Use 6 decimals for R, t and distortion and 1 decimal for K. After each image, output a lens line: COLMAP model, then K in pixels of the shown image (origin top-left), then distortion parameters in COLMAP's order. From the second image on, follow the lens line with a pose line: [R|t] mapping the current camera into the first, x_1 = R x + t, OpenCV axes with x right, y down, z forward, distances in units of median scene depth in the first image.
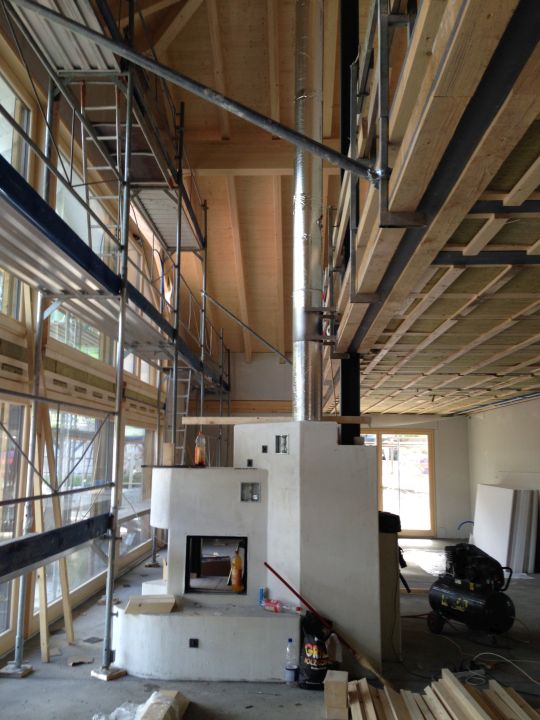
lens RADIAL K [[655.7, 0, 266.0], [0, 655.7, 362.7], [0, 0, 1]] dist [0.118968, -0.189297]
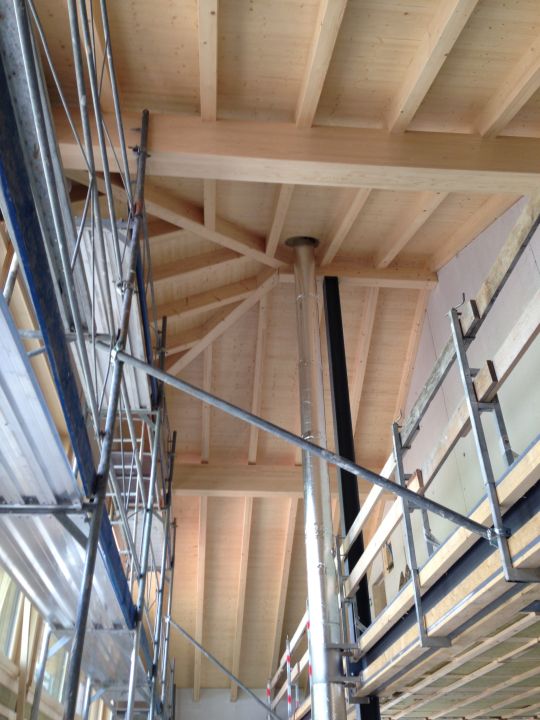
lens RADIAL K [[655.7, 0, 266.0], [0, 655.7, 362.7], [0, 0, 1]] dist [0.118968, -0.189297]
pose [[0.991492, 0.054081, 0.118403, -0.158953], [0.004288, 0.895546, -0.444949, -0.017866], [-0.130098, 0.441671, 0.887694, -0.034203]]
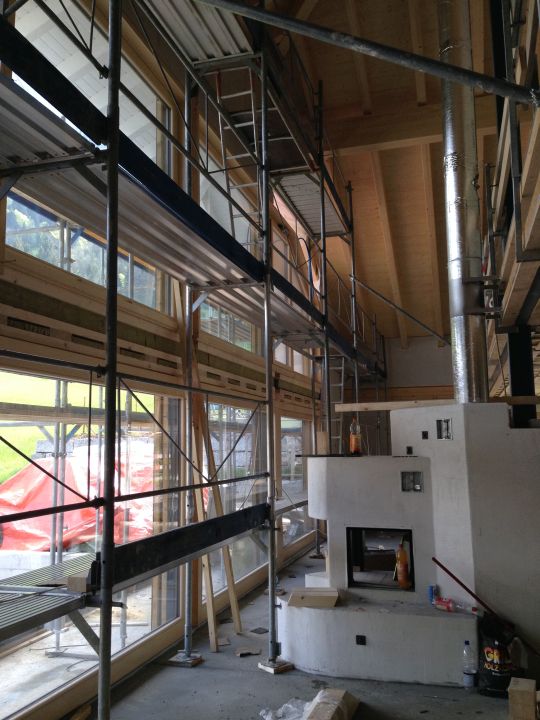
lens RADIAL K [[655.7, 0, 266.0], [0, 655.7, 362.7], [0, 0, 1]] dist [0.118968, -0.189297]
pose [[0.970512, -0.054250, -0.234868, 0.004445], [0.057137, 0.998351, 0.005499, 0.011536], [0.234182, -0.018757, 0.972012, 0.046203]]
